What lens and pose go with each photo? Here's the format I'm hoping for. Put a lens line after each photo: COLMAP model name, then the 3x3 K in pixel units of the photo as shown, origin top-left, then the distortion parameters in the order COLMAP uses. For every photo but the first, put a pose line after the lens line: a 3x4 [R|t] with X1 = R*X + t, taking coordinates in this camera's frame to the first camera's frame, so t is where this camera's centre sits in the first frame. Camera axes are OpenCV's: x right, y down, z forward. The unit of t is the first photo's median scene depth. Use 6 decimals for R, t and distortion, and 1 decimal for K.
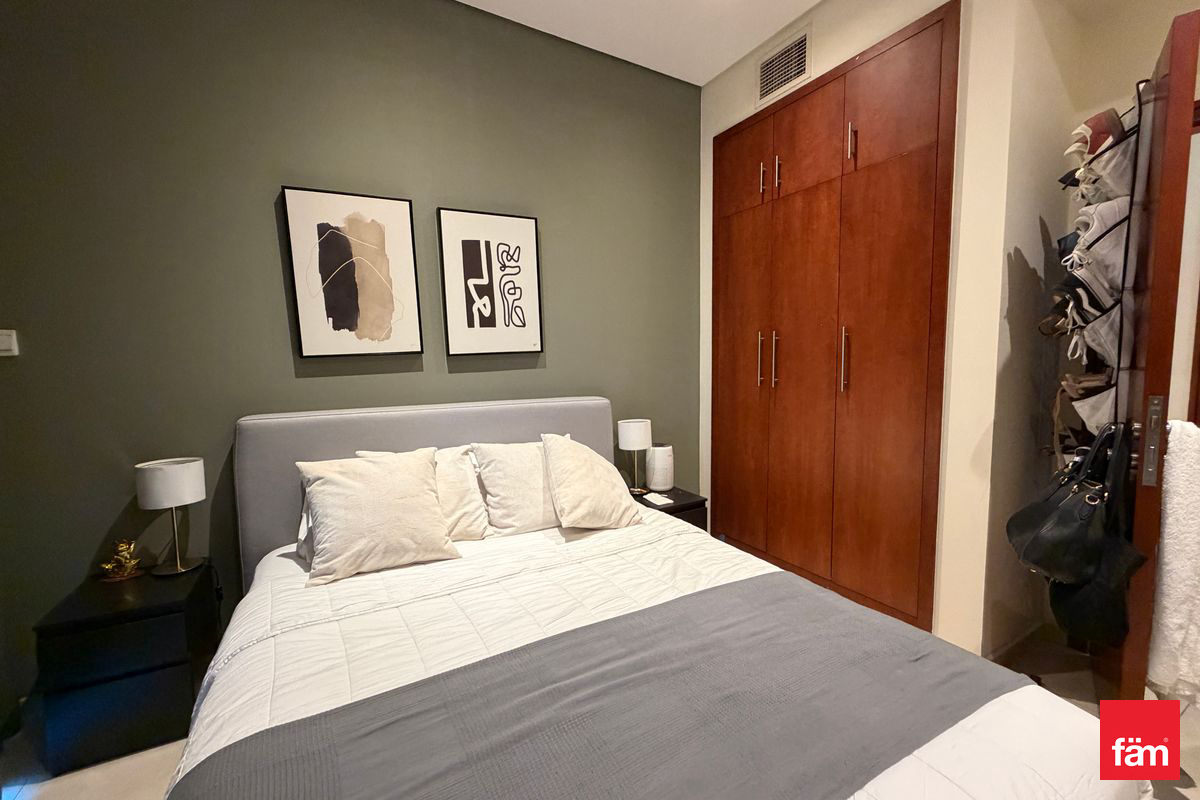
lens RADIAL K [[467.3, 0, 600.0], [0, 467.3, 400.0], [0, 0, 1]] dist [-0.000860, -0.000044]
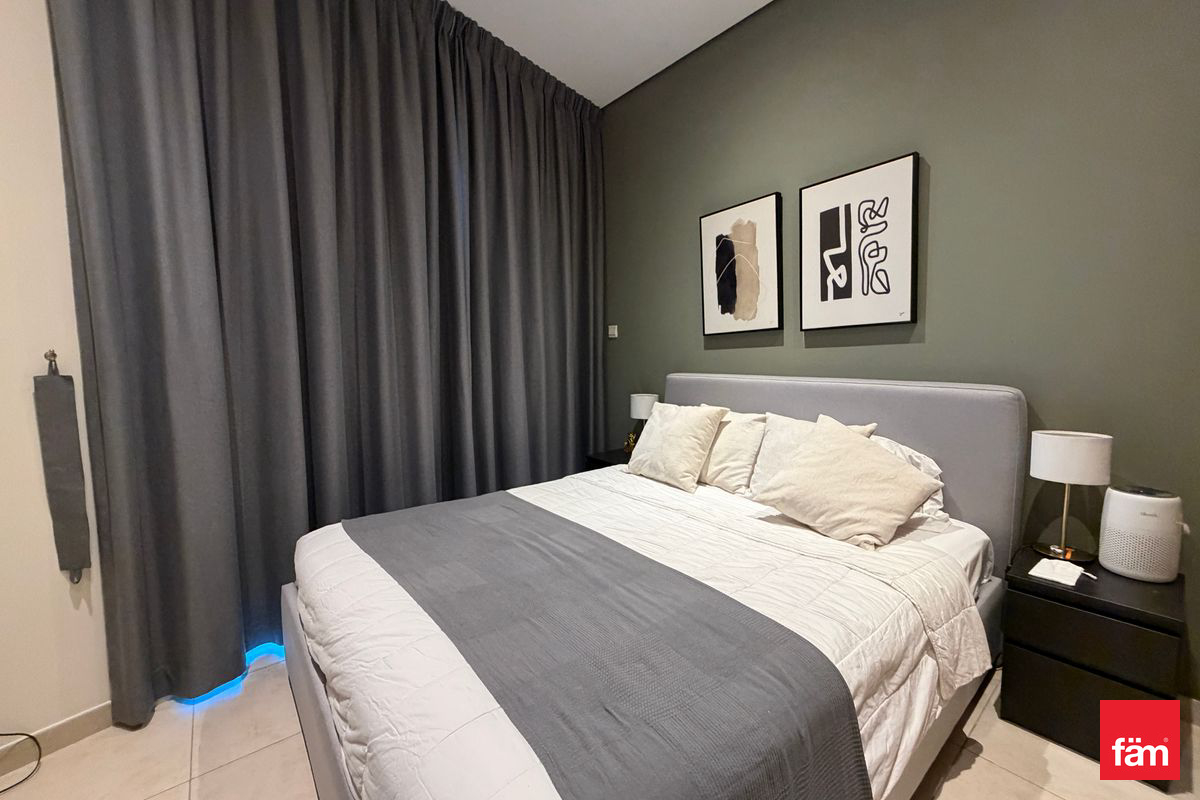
lens RADIAL K [[467.3, 0, 600.0], [0, 467.3, 400.0], [0, 0, 1]] dist [-0.000860, -0.000044]
pose [[0.186812, 0.113638, -0.975801, 0.616305], [-0.073756, 0.992106, 0.101416, -0.014207], [0.979623, 0.053026, 0.193719, 0.364572]]
